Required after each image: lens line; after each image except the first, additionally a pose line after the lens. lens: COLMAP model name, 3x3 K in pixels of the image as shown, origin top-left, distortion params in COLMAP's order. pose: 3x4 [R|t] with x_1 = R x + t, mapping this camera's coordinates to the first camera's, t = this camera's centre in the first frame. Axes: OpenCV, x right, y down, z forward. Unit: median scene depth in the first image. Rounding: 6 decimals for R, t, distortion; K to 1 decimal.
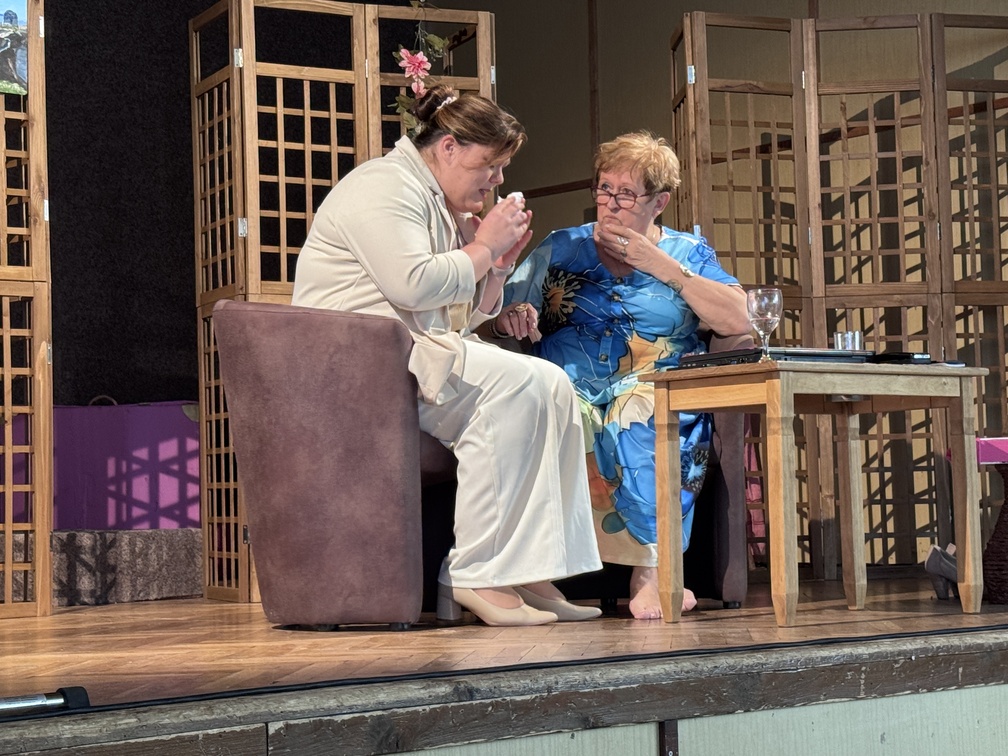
lens RADIAL K [[2063.6, 0, 500.2], [0, 2063.6, 372.7], [0, 0, 1]] dist [0.142888, 0.035284]
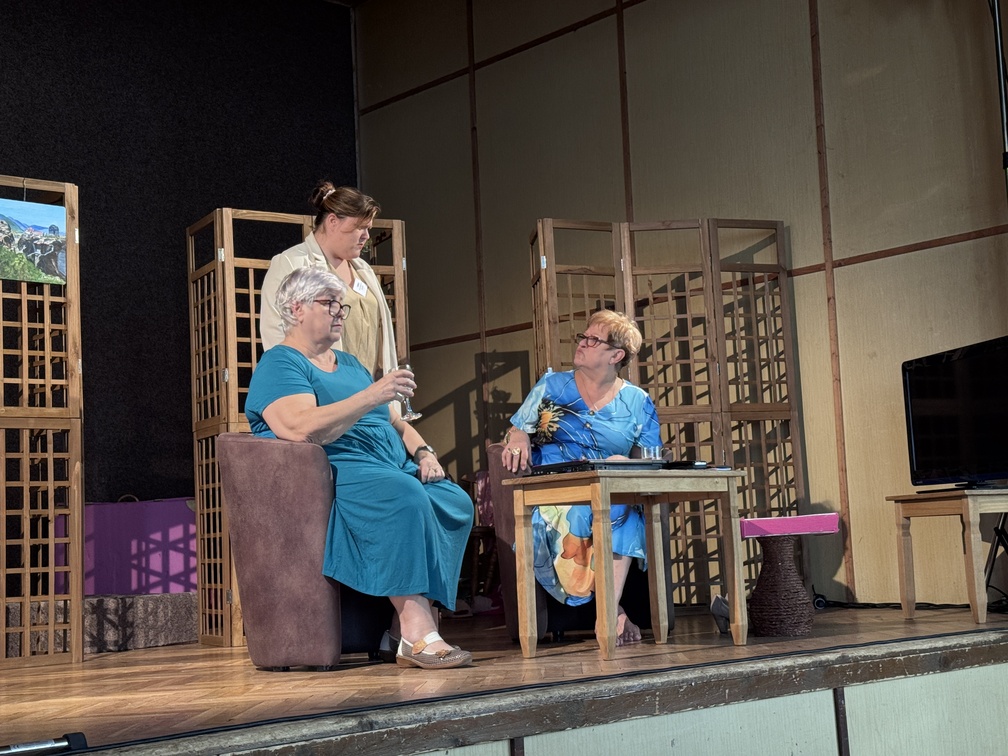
lens RADIAL K [[1465.7, 0, 505.1], [0, 1465.7, 377.4], [0, 0, 1]] dist [0.153279, -0.130022]
pose [[0.998578, -0.016161, 0.050802, 0.013785], [0.018954, 0.998308, -0.054968, -0.010205], [-0.049828, 0.055853, 0.997195, -0.002030]]
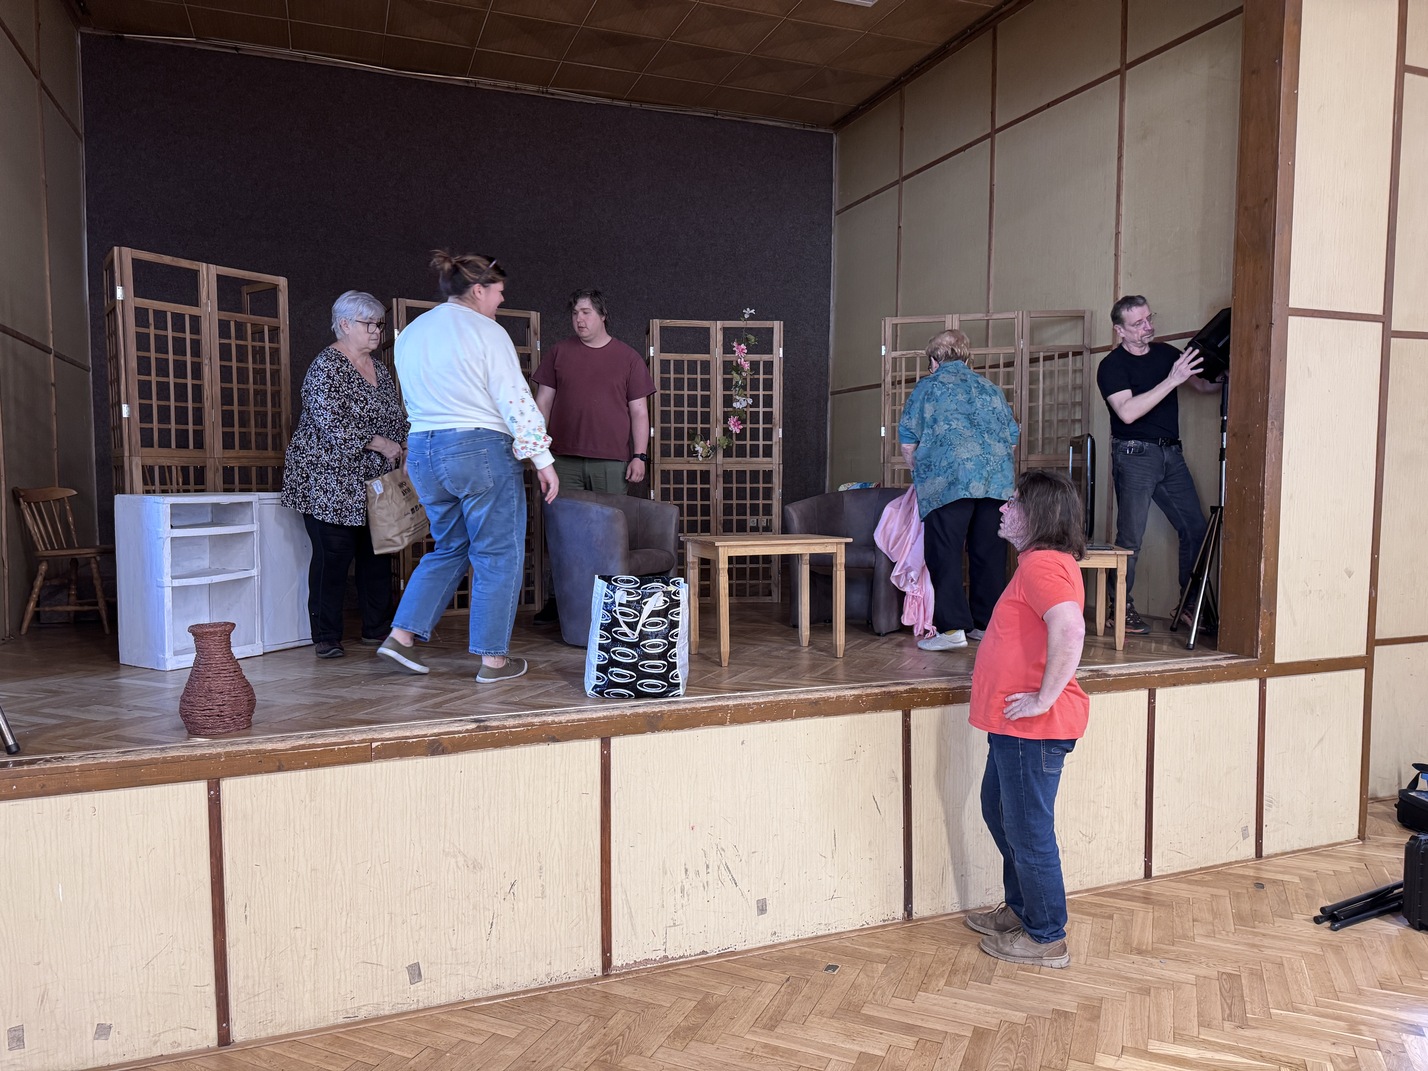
lens RADIAL K [[997.8, 0, 718.6], [0, 997.8, 536.2], [0, 0, 1]] dist [0.139741, -0.235188]
pose [[0.946771, 0.042768, -0.319054, 0.273015], [-0.002311, 0.992013, 0.126116, -0.092778], [0.321899, -0.118666, 0.939308, 0.032557]]
